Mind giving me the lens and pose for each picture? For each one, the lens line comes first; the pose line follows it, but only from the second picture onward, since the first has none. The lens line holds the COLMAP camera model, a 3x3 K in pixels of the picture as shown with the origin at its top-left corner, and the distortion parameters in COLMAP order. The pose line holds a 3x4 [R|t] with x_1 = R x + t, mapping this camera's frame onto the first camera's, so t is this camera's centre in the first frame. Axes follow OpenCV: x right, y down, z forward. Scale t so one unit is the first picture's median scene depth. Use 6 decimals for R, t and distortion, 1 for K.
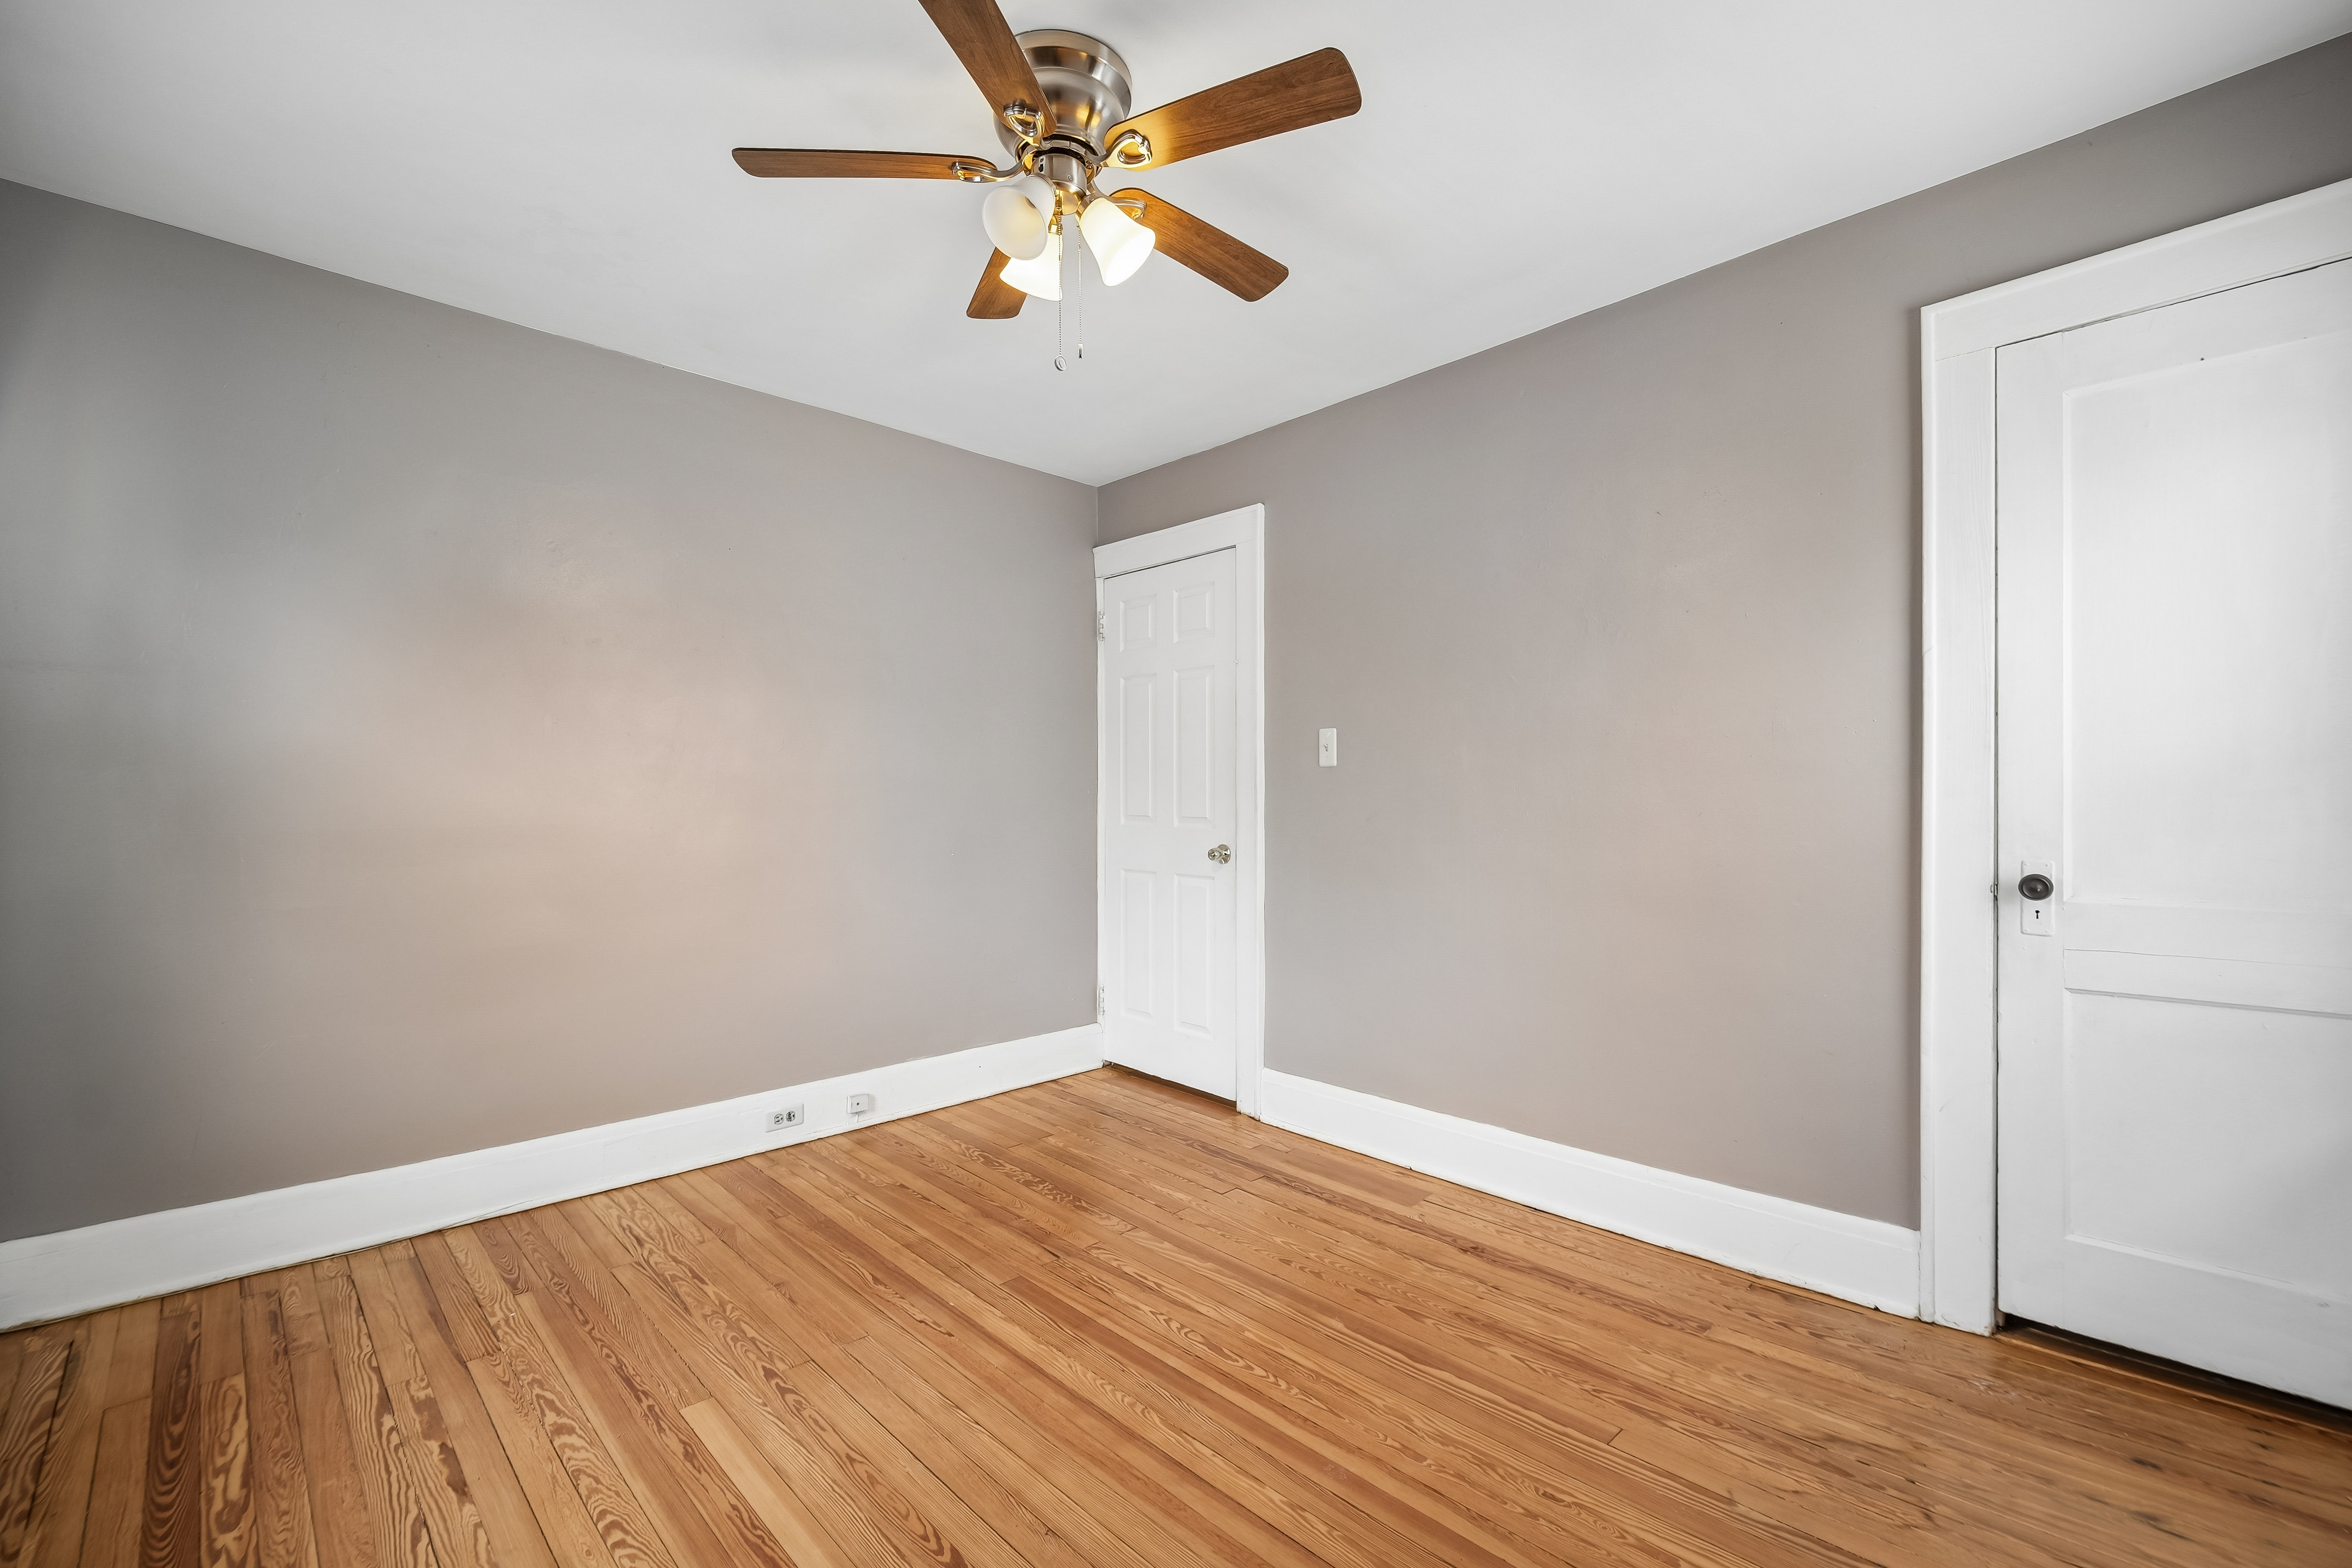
lens RADIAL K [[990.5, 0, 1186.8], [0, 990.5, 782.3], [0, 0, 1]] dist [-0.002177, -0.000817]
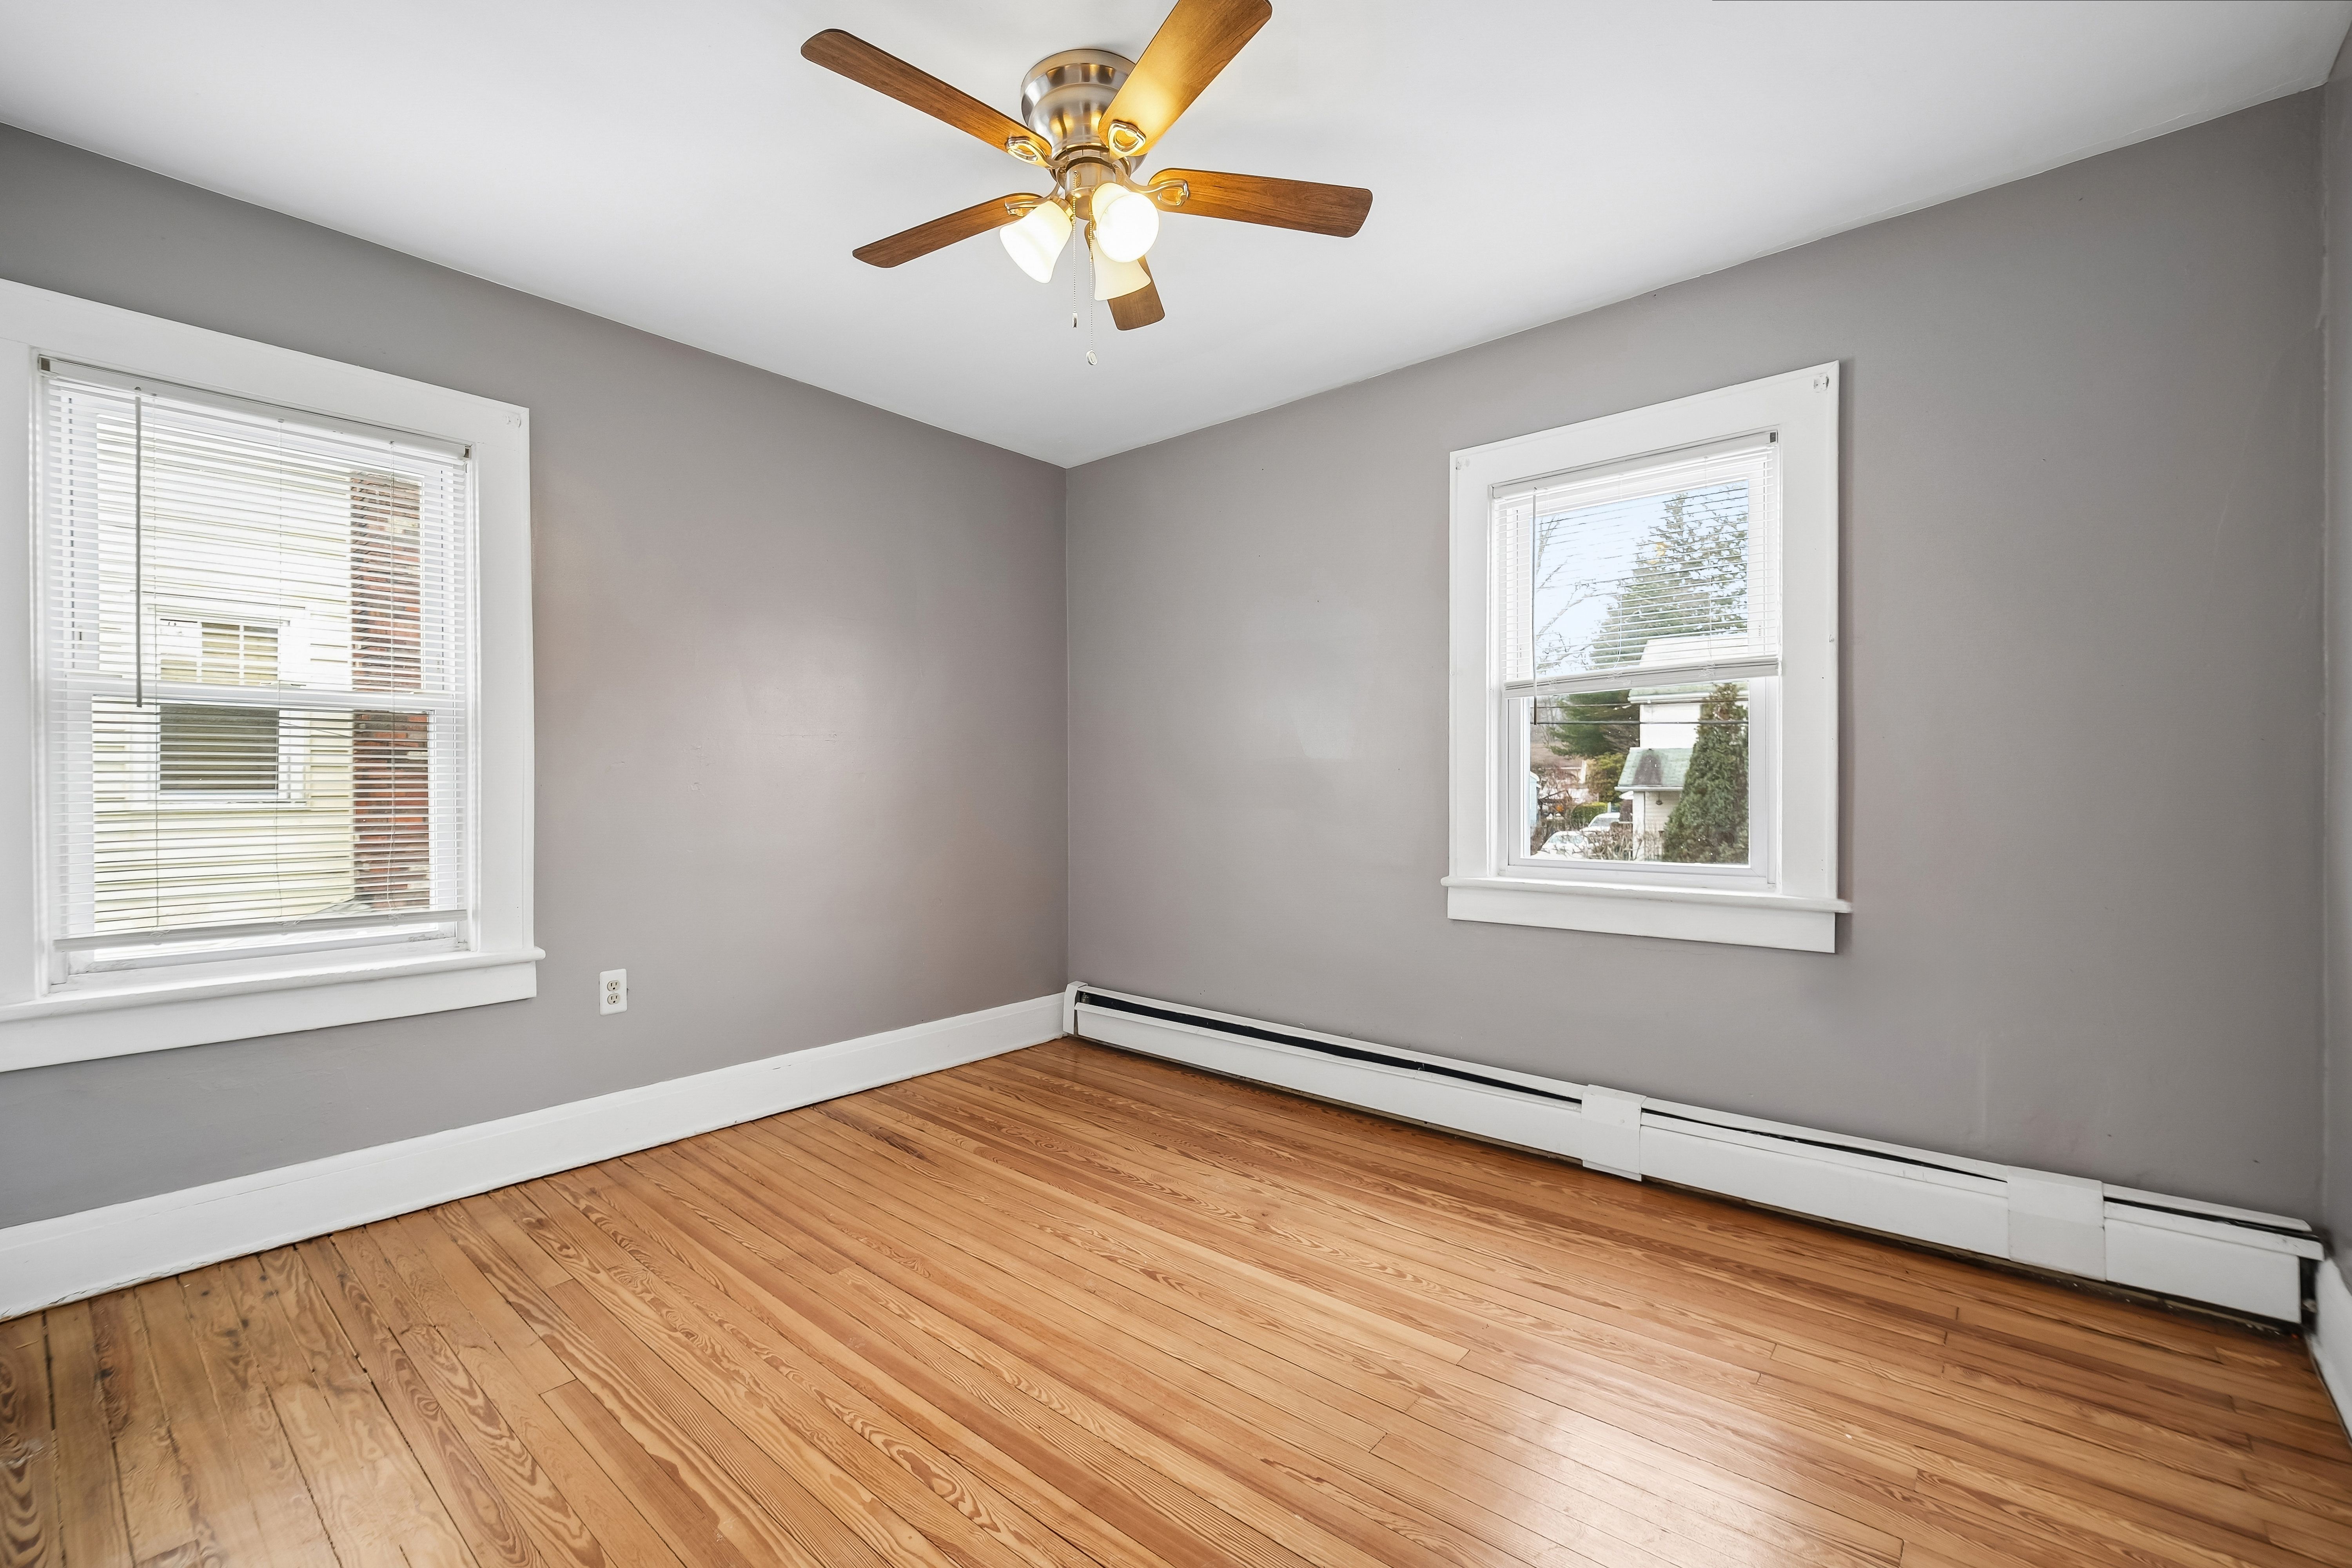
lens RADIAL K [[990.5, 0, 1186.8], [0, 990.5, 782.3], [0, 0, 1]] dist [-0.002177, -0.000817]
pose [[-0.996444, 0.006792, -0.083987, -0.131763], [0.007375, 0.999951, -0.006635, 0.040775], [0.083938, -0.007231, -0.996445, 1.996984]]
